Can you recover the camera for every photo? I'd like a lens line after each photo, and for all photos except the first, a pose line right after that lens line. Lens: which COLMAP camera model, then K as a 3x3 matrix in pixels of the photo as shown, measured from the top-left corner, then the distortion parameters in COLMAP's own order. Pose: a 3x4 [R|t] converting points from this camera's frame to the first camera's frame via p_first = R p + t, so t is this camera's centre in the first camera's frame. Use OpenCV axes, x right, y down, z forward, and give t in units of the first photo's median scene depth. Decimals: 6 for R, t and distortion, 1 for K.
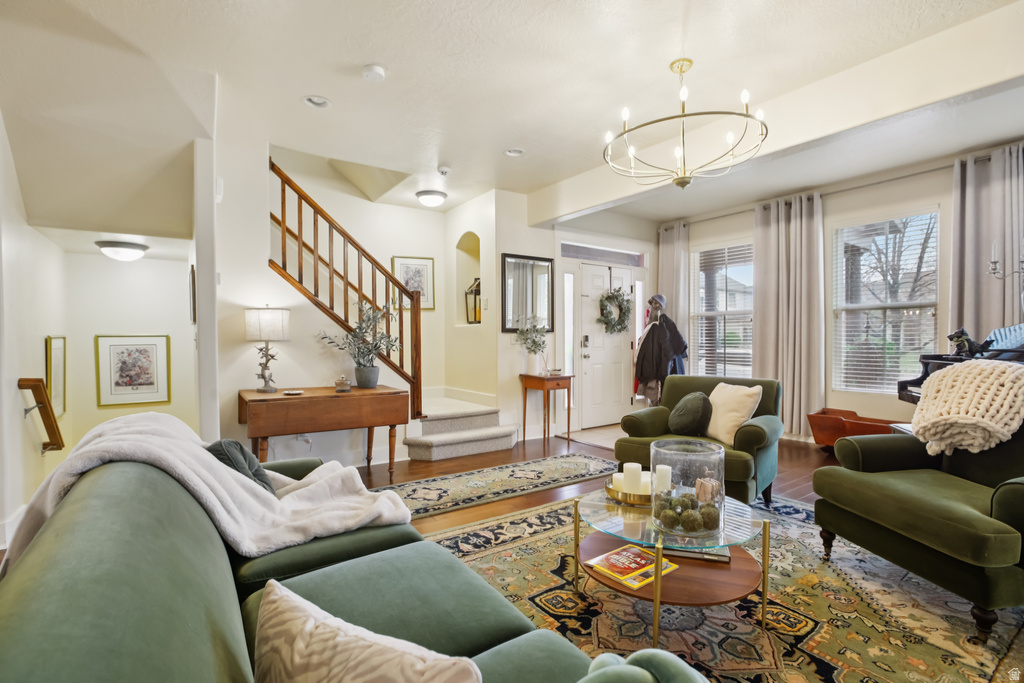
lens RADIAL K [[479.2, 0, 508.4], [0, 479.2, 336.9], [0, 0, 1]] dist [-0.061493, 0.021520]
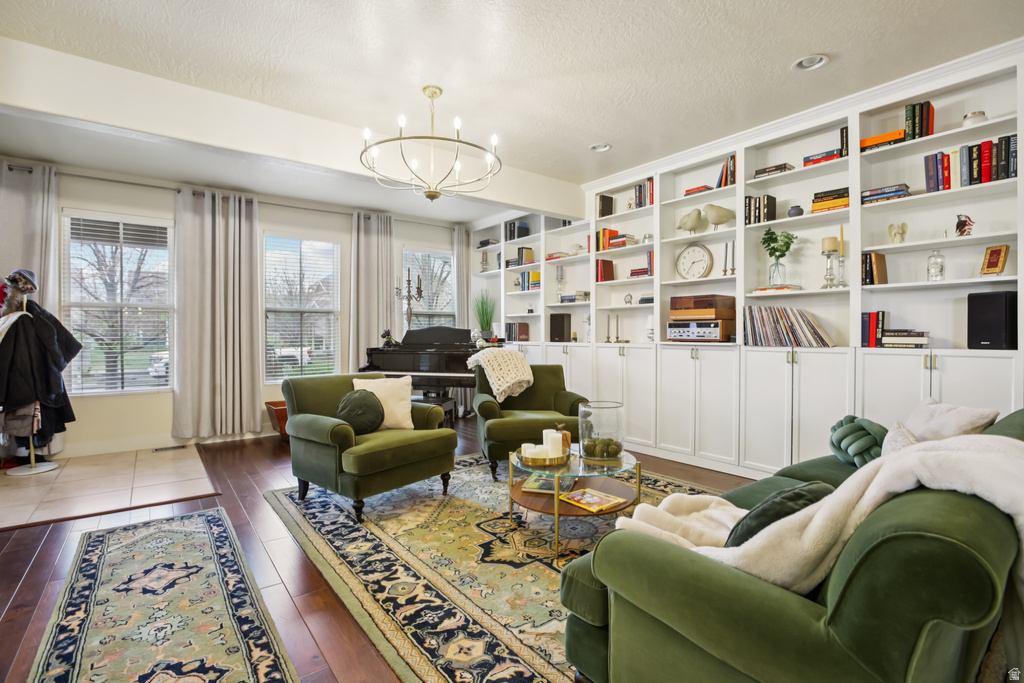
lens RADIAL K [[479.2, 0, 508.4], [0, 479.2, 336.9], [0, 0, 1]] dist [-0.061493, 0.021520]
pose [[-0.044633, -0.001773, 0.999002, -0.525914], [0.000865, 0.999998, 0.001813, 0.001804], [-0.999003, 0.000945, -0.044631, 0.610986]]
